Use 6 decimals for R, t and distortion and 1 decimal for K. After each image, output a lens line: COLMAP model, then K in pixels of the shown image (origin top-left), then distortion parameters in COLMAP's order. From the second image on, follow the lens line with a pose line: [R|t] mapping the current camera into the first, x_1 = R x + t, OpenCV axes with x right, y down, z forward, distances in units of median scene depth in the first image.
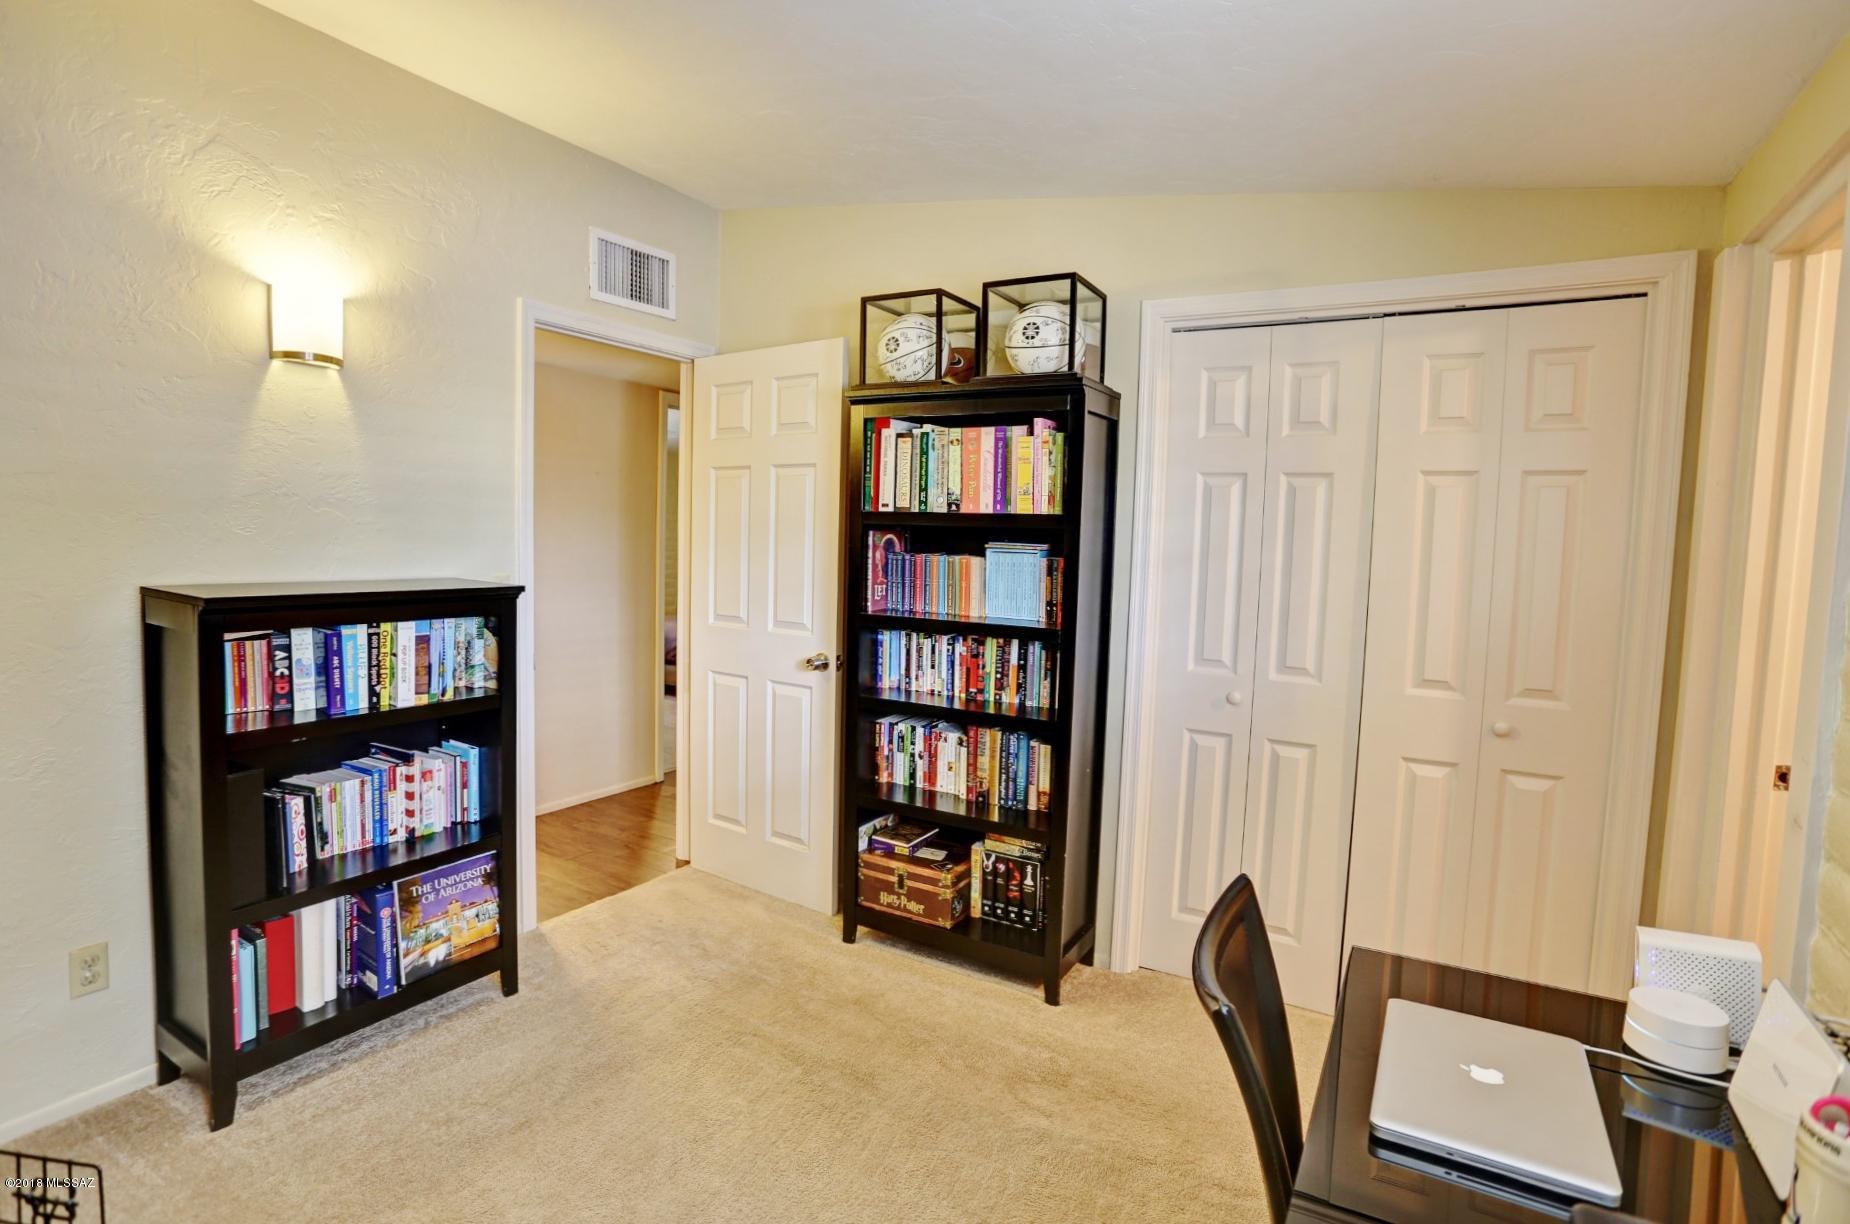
lens RADIAL K [[915.3, 0, 922.8], [0, 915.3, 603.9], [0, 0, 1]] dist [-0.069354, 0.028263]
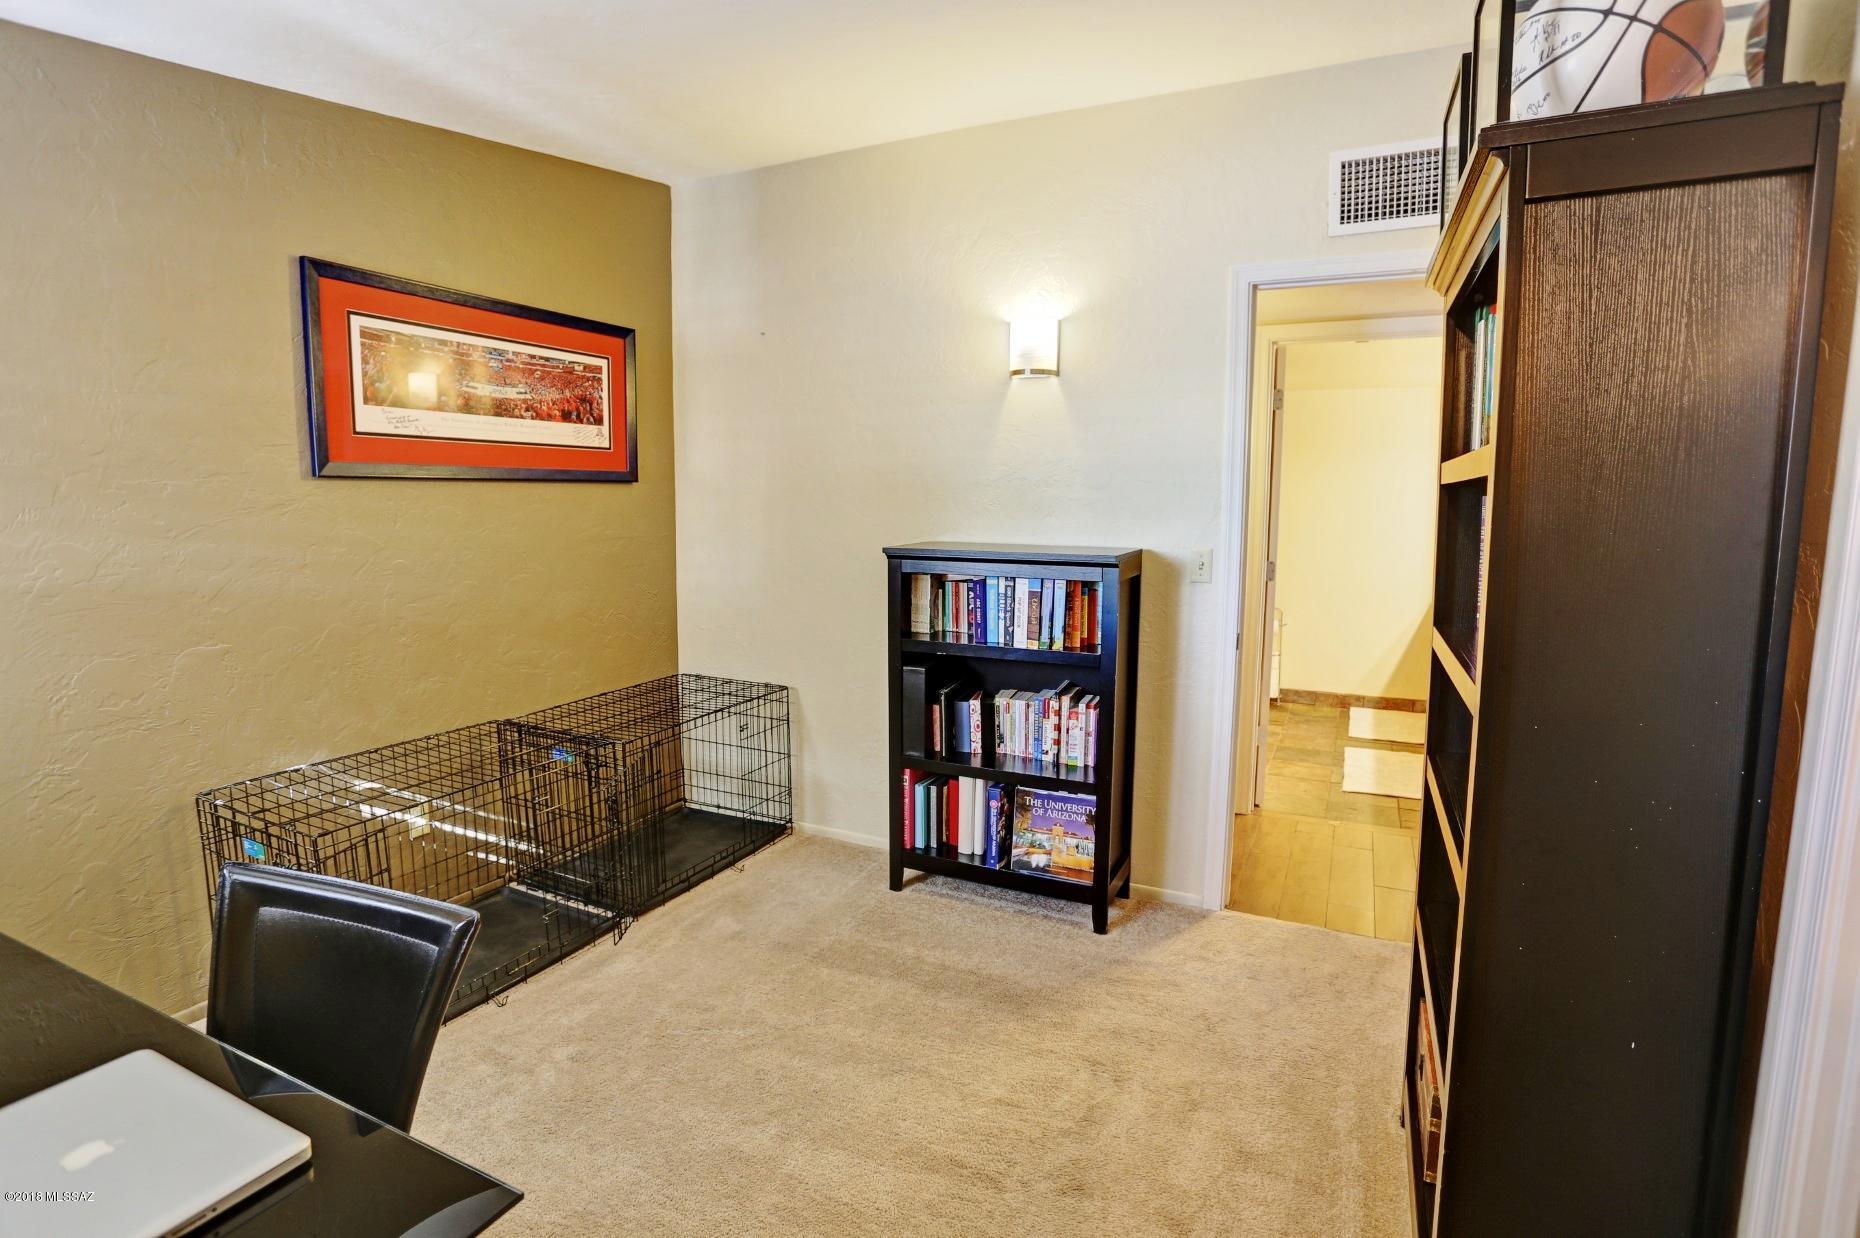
lens RADIAL K [[920.2, 0, 927.8], [0, 920.2, 610.8], [0, 0, 1]] dist [-0.069354, 0.028263]
pose [[0.079646, 0.091724, -0.992594, 0.645113], [-0.080190, 0.993120, 0.085338, -0.032443], [0.993593, 0.072799, 0.086453, 0.739873]]
